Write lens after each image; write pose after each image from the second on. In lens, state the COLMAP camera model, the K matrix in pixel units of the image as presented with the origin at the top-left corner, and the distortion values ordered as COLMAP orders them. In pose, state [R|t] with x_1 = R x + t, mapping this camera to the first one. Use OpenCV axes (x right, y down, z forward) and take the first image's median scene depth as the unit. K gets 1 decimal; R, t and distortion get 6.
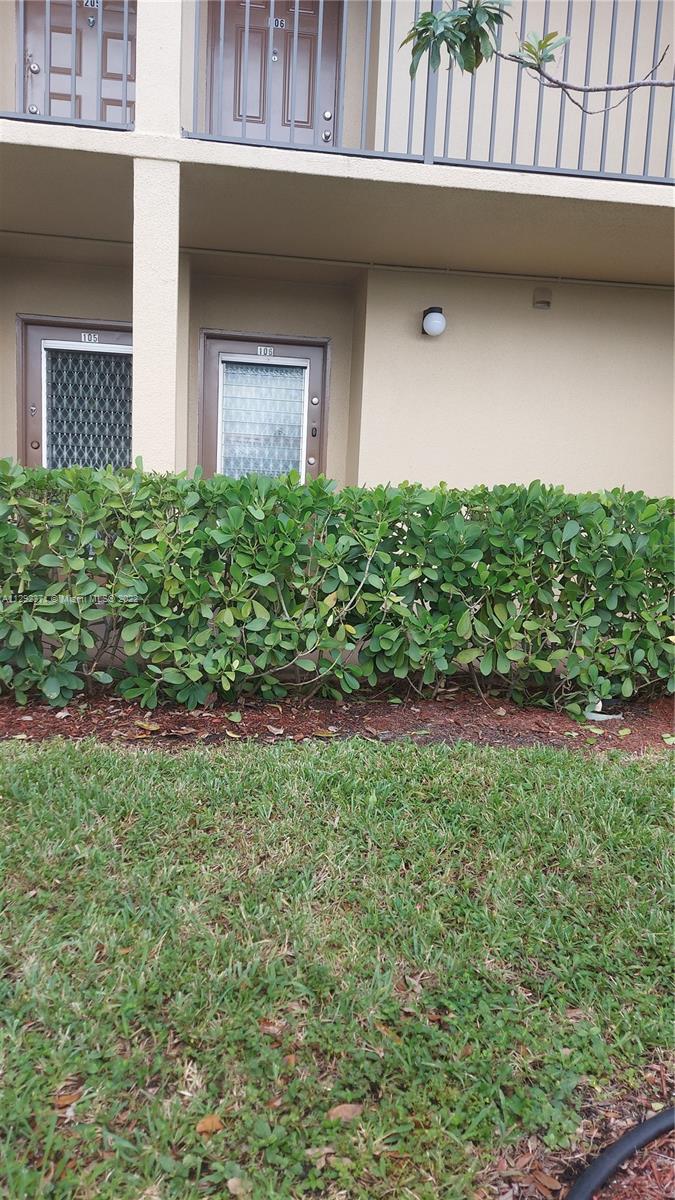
lens RADIAL K [[840.7, 0, 337.5], [0, 840.7, 600.0], [0, 0, 1]] dist [0.155100, -0.246098]
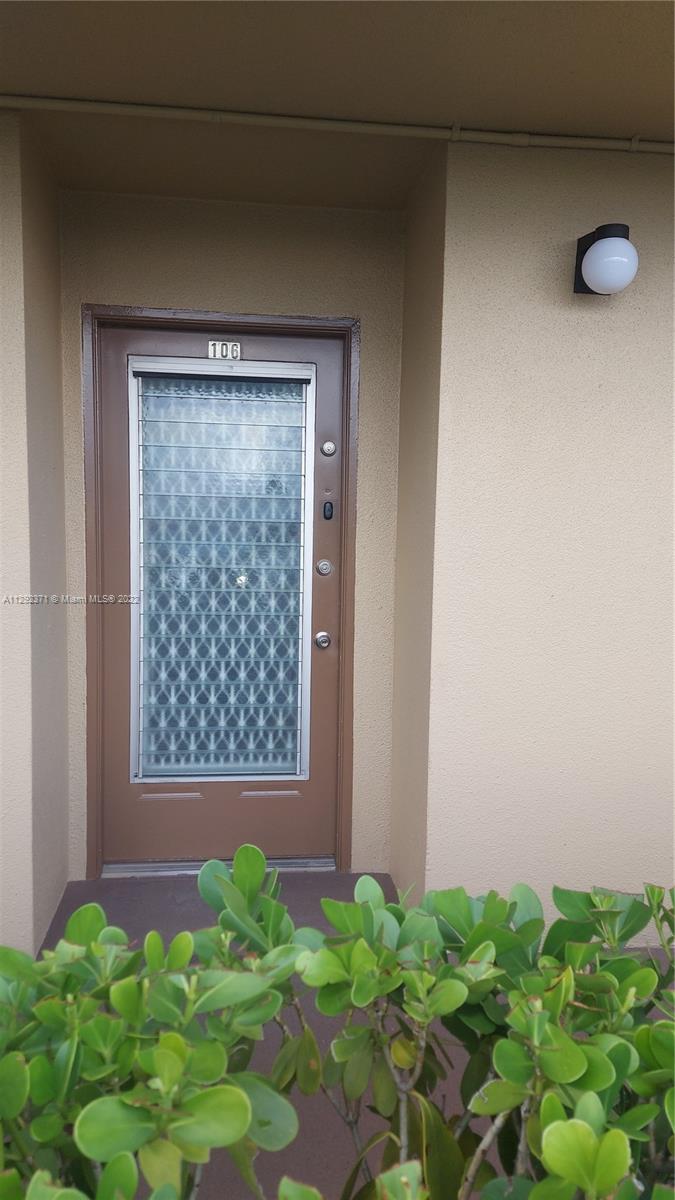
lens RADIAL K [[840.7, 0, 337.5], [0, 840.7, 600.0], [0, 0, 1]] dist [0.155100, -0.246098]
pose [[0.999390, -0.022444, -0.026744, -0.010336], [0.021783, 0.999456, -0.024782, -0.136019], [0.027286, 0.024185, 0.999335, 0.517282]]
